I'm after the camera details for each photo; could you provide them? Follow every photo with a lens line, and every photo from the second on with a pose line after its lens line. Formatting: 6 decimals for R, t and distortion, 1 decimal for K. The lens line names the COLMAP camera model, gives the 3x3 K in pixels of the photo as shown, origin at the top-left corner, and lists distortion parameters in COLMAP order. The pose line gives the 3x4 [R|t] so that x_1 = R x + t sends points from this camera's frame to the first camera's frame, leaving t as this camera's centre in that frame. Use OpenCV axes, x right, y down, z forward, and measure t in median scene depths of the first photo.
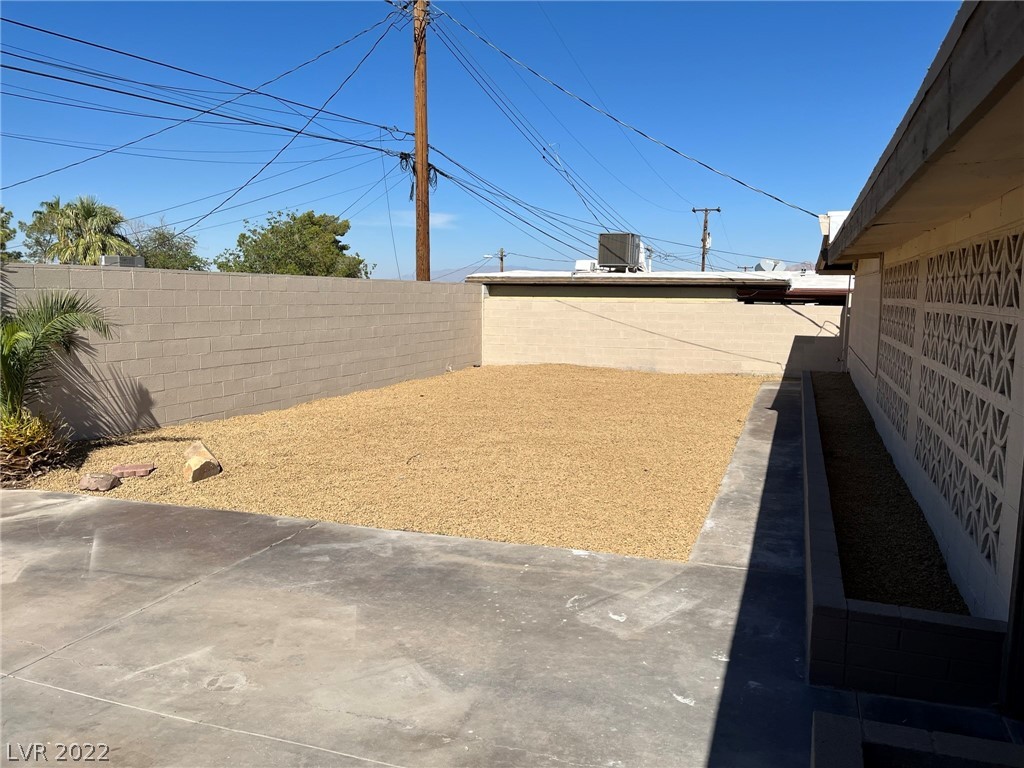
lens RADIAL K [[782.2, 0, 512.0], [0, 782.2, 384.0], [0, 0, 1]] dist [0.068246, -0.111244]
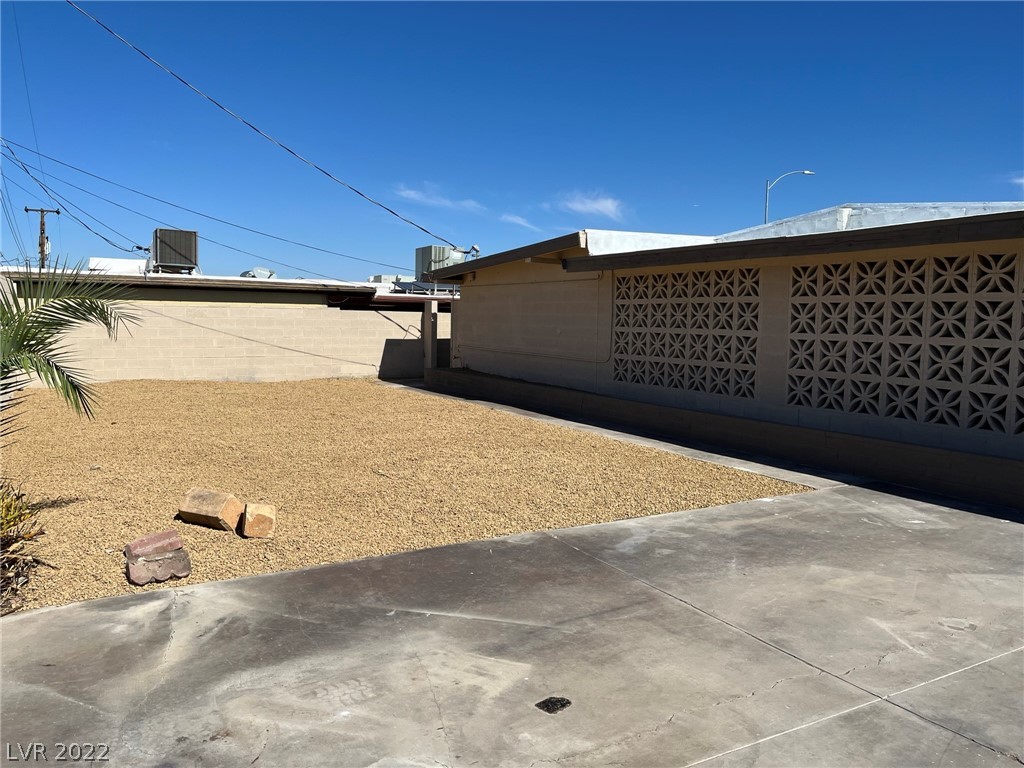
lens RADIAL K [[782.2, 0, 512.0], [0, 782.2, 384.0], [0, 0, 1]] dist [0.068246, -0.111244]
pose [[0.665819, -0.065306, 0.743250, -0.333797], [0.079983, 0.996669, 0.015922, -0.003179], [-0.741814, 0.048846, 0.668824, 0.154806]]
